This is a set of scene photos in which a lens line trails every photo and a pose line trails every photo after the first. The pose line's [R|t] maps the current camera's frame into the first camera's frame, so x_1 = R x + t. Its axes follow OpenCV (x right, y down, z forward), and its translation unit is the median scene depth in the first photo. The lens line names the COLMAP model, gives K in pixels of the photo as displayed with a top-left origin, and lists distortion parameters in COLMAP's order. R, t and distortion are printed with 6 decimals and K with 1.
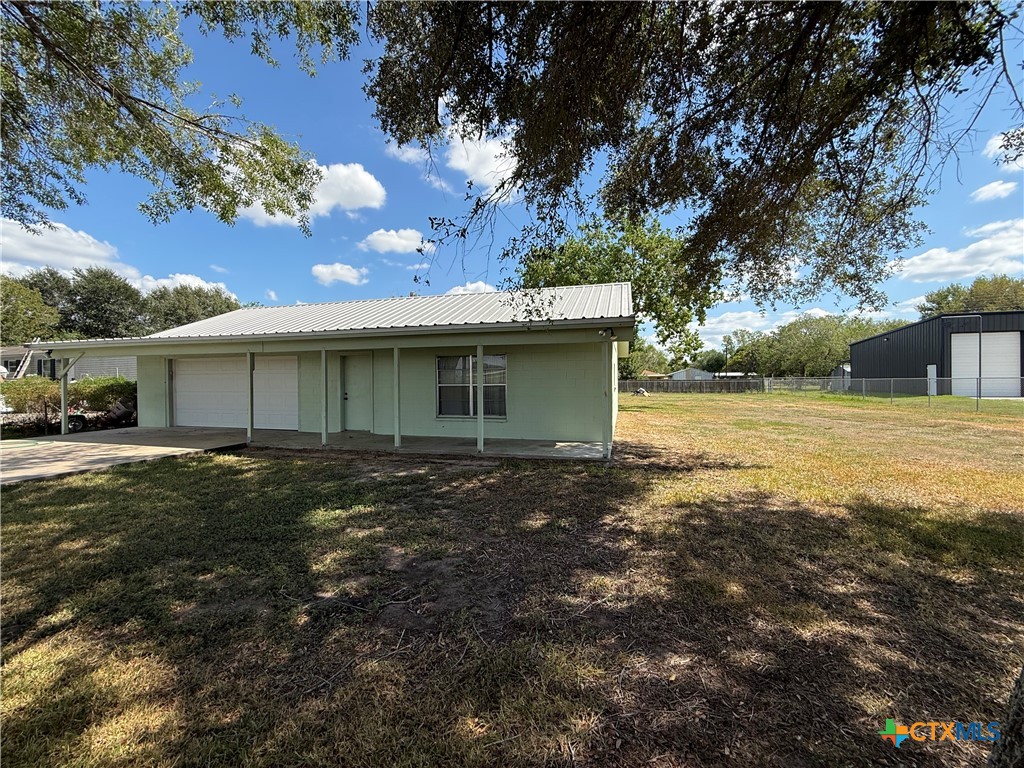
lens RADIAL K [[408.4, 0, 509.6], [0, 408.4, 381.4], [0, 0, 1]] dist [0.000394, 0.000177]
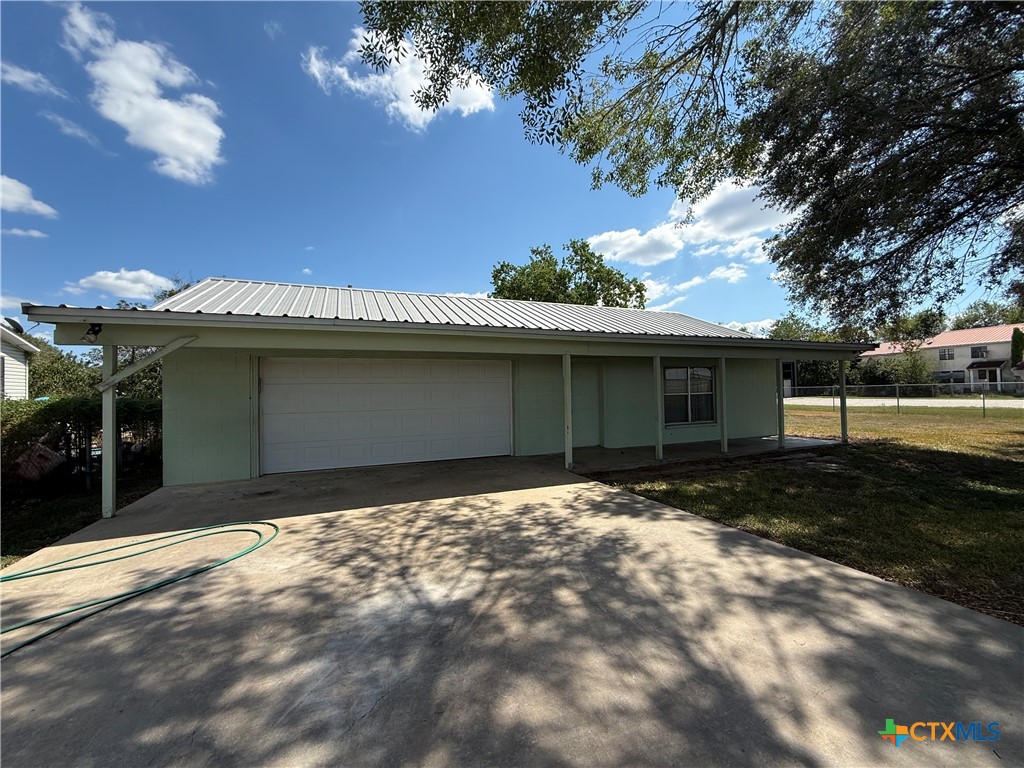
lens RADIAL K [[408.4, 0, 509.6], [0, 408.4, 381.4], [0, 0, 1]] dist [0.000394, 0.000177]
pose [[0.792292, 0.012022, 0.610024, -1.122771], [0.018495, 0.998873, -0.043706, 0.013279], [-0.609862, 0.045910, 0.791177, 0.427491]]
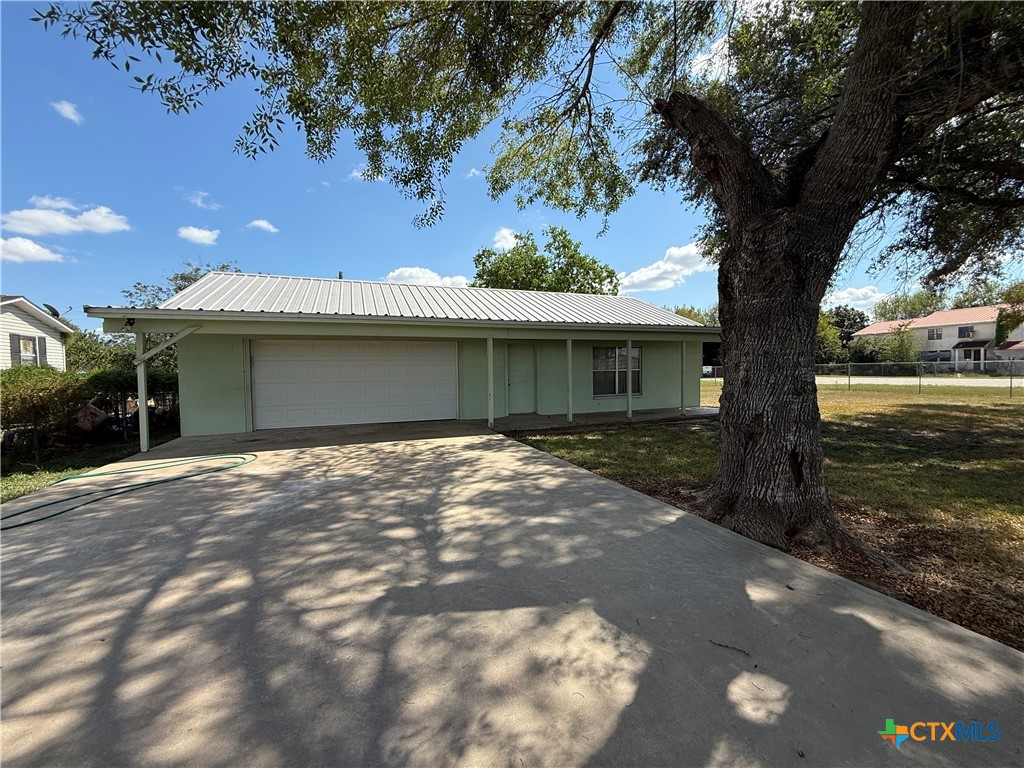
lens RADIAL K [[408.4, 0, 509.6], [0, 408.4, 381.4], [0, 0, 1]] dist [0.000394, 0.000177]
pose [[0.805755, -0.017232, 0.591998, -1.110093], [0.015420, 0.999848, 0.008117, 0.026934], [-0.592048, 0.002588, 0.805899, 0.163482]]
